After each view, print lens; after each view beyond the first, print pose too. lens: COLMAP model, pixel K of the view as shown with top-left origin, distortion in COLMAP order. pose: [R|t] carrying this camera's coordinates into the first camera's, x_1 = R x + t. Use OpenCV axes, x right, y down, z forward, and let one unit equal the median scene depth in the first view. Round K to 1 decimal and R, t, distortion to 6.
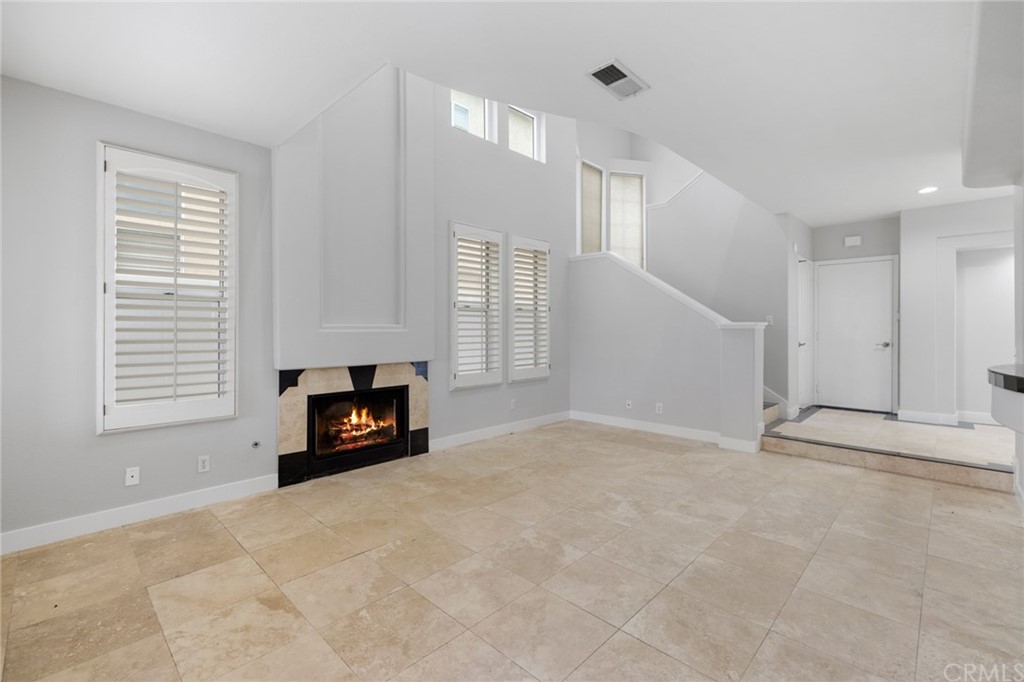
lens RADIAL K [[447.5, 0, 510.9], [0, 447.5, 331.1], [0, 0, 1]] dist [0.001776, 0.000540]
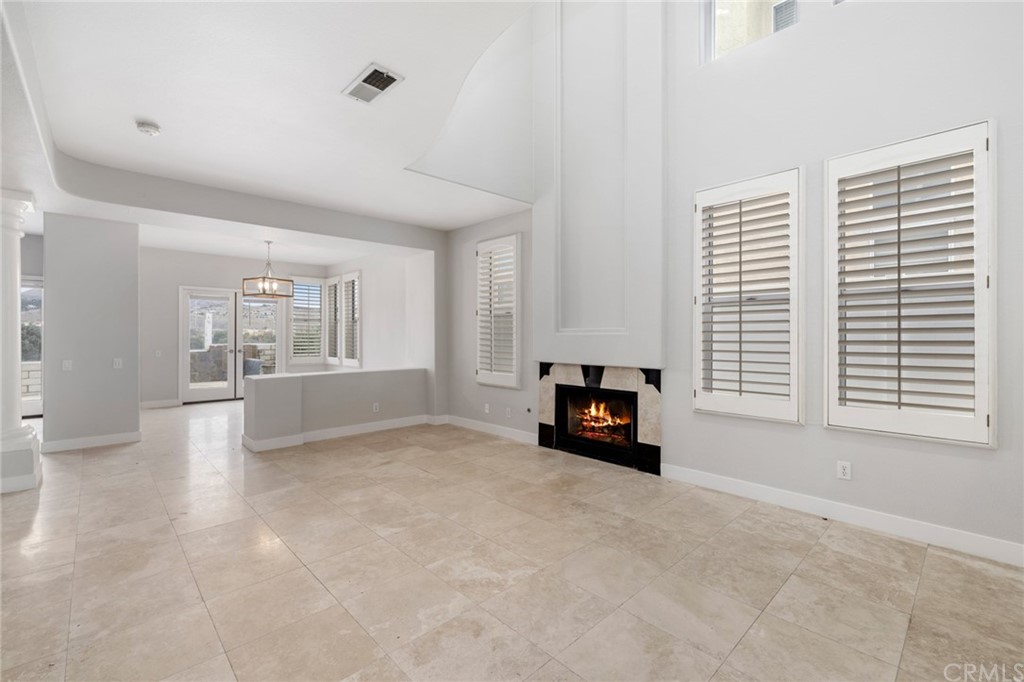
lens RADIAL K [[447.5, 0, 512.2], [0, 447.5, 340.2], [0, 0, 1]] dist [0.001776, 0.000540]
pose [[-0.045336, 0.013499, -0.998881, 0.848346], [-0.005024, 0.999893, 0.013740, 0.000807], [0.998959, 0.005642, -0.045263, 0.934790]]
